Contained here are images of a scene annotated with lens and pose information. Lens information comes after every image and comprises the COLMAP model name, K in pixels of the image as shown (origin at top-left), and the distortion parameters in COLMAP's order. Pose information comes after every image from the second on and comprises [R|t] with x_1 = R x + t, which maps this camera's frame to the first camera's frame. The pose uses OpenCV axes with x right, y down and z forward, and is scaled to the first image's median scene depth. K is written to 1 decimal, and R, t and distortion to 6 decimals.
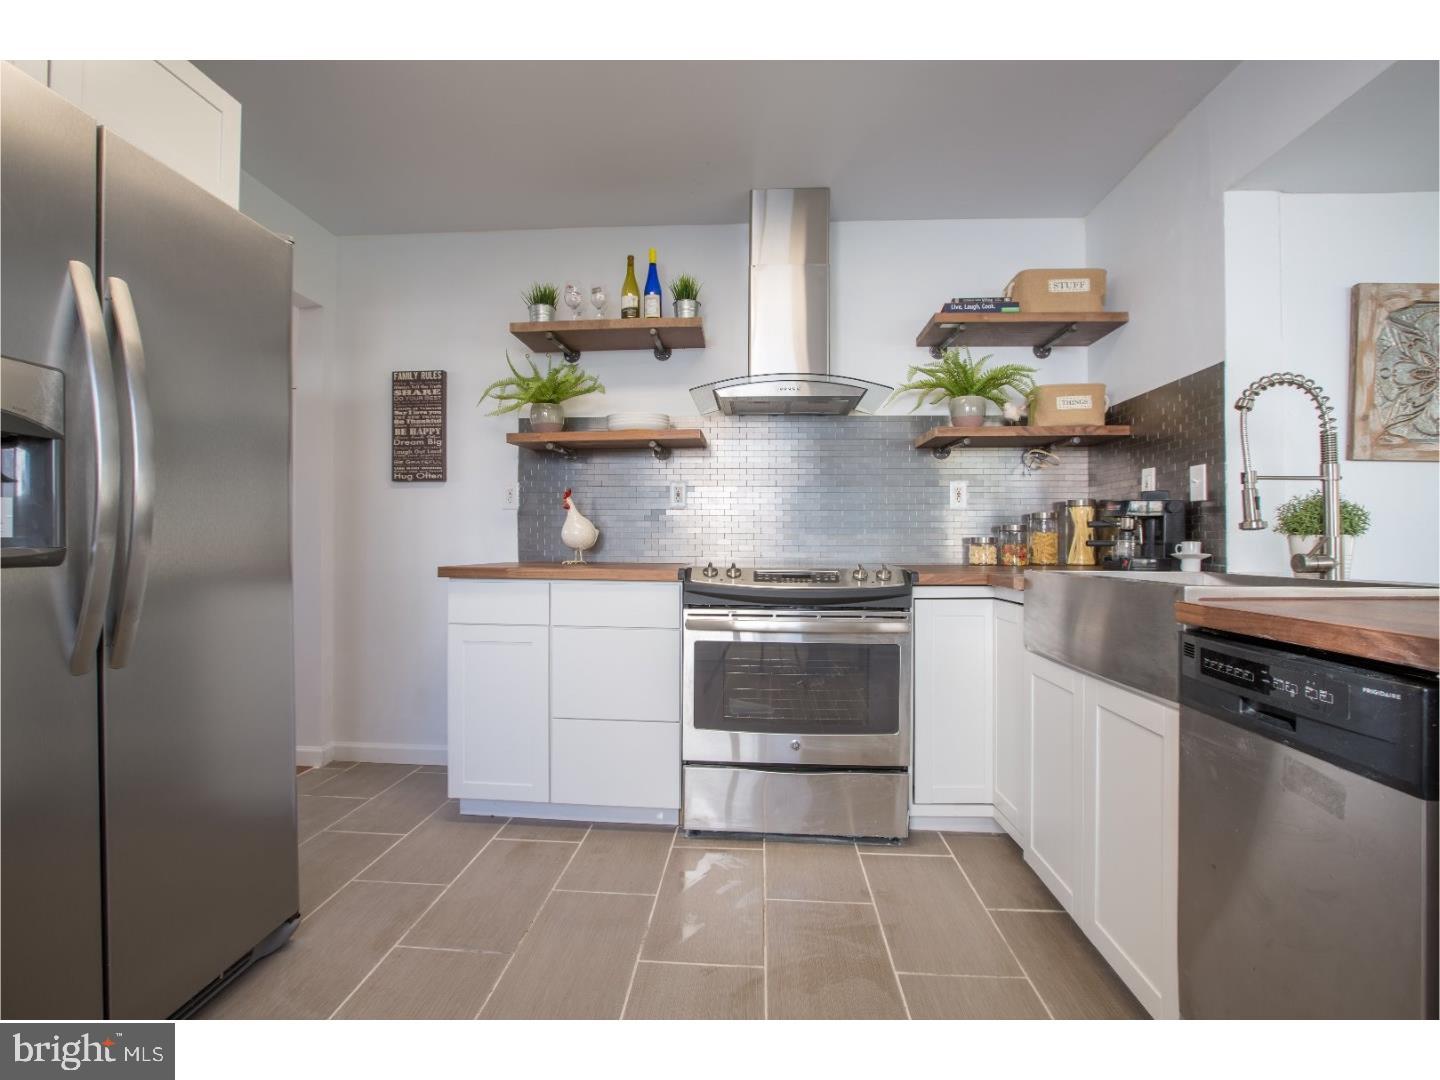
lens RADIAL K [[659.9, 0, 719.5], [0, 659.9, 535.4], [0, 0, 1]] dist [-0.014084, 0.000097]
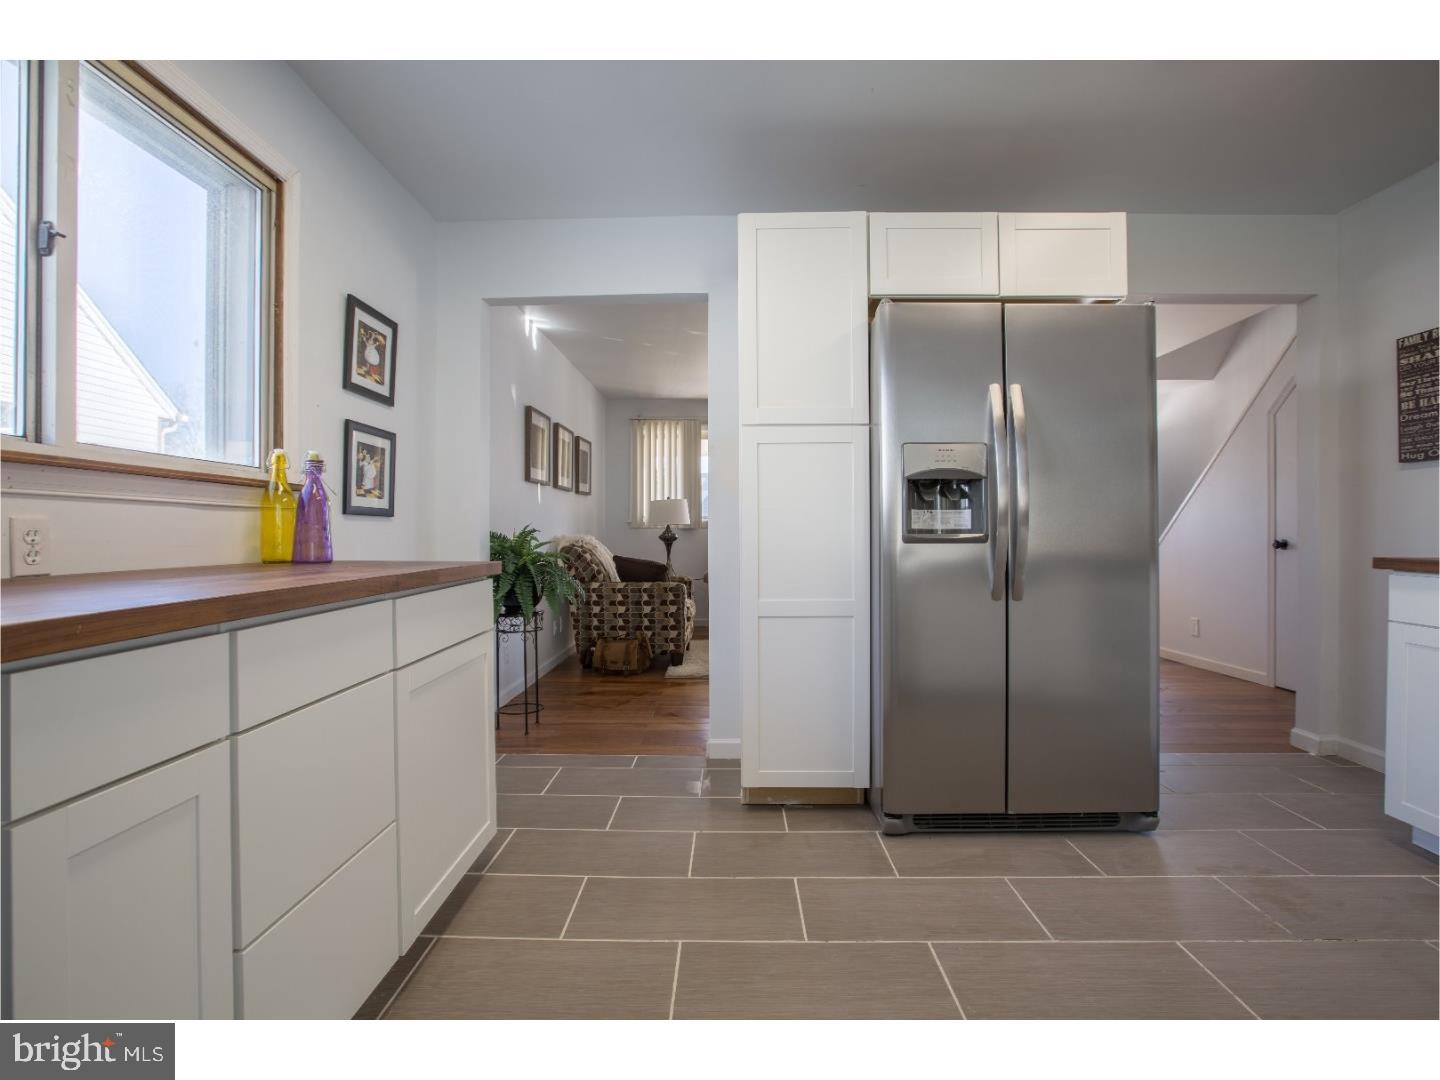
lens RADIAL K [[681.1, 0, 725.9], [0, 681.1, 524.3], [0, 0, 1]] dist [-0.000866, 0.000009]
pose [[0.064923, -0.013256, -0.997802, 0.360162], [0.009166, 0.999878, -0.012688, 0.004426], [0.997848, -0.008322, 0.065037, 0.031098]]
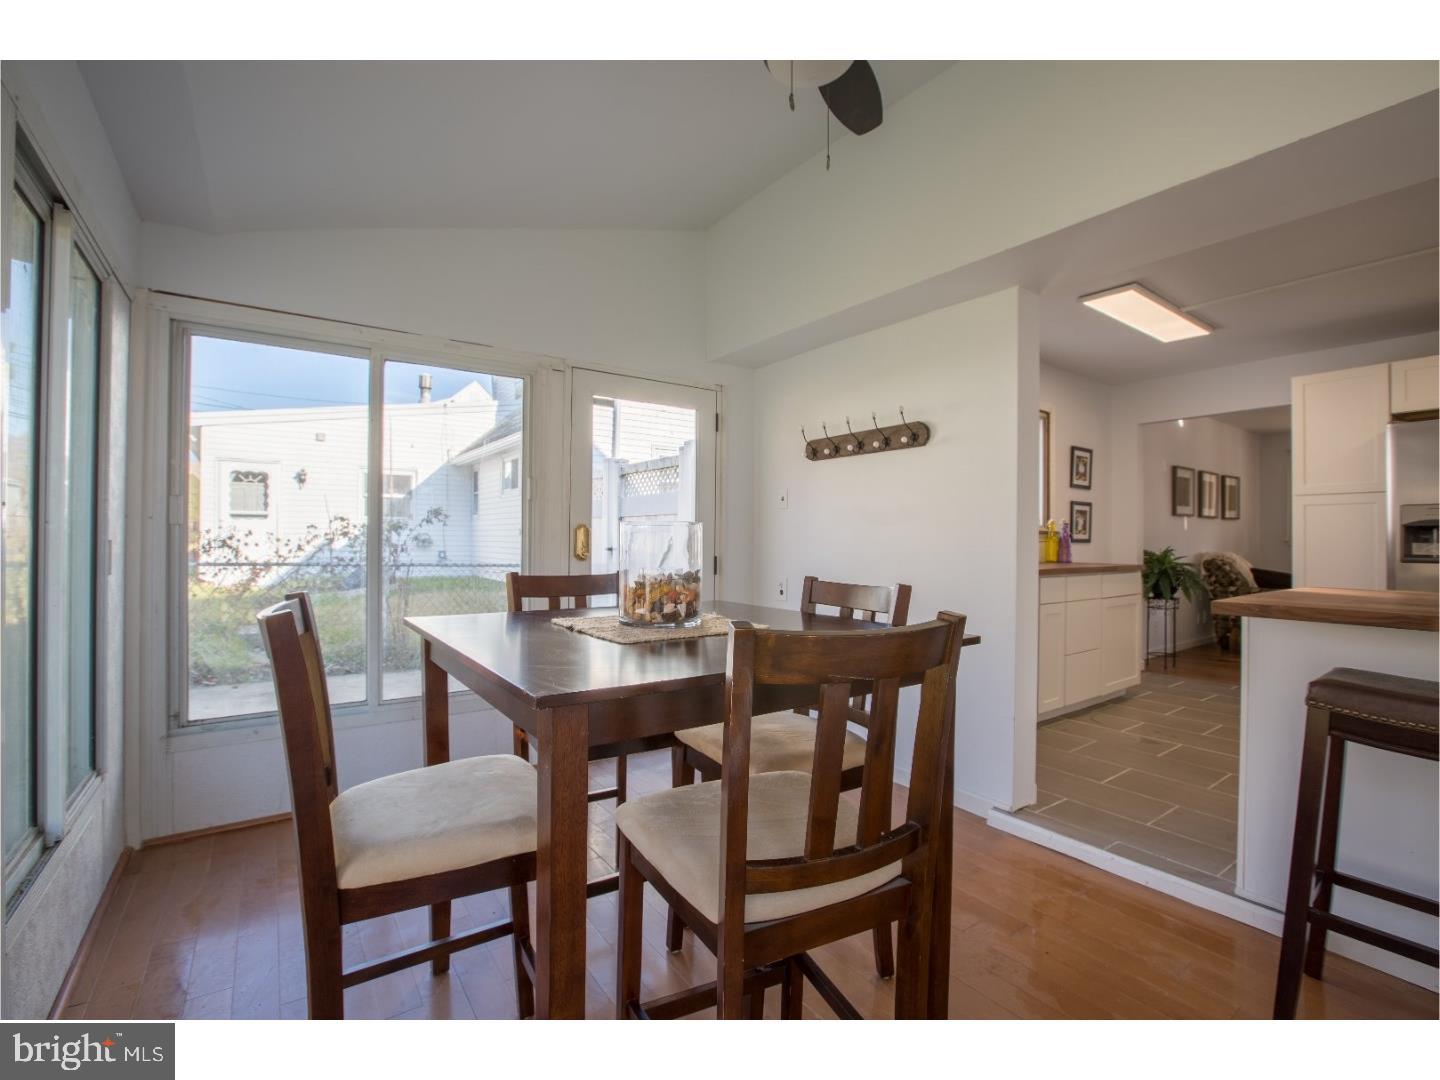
lens RADIAL K [[659.9, 0, 719.5], [0, 659.9, 535.4], [0, 0, 1]] dist [-0.014084, 0.000097]
pose [[-0.758683, -0.012127, -0.651347, 1.341011], [-0.003634, 0.999890, -0.014384, -0.010685], [0.651450, -0.008545, -0.758643, 0.343007]]
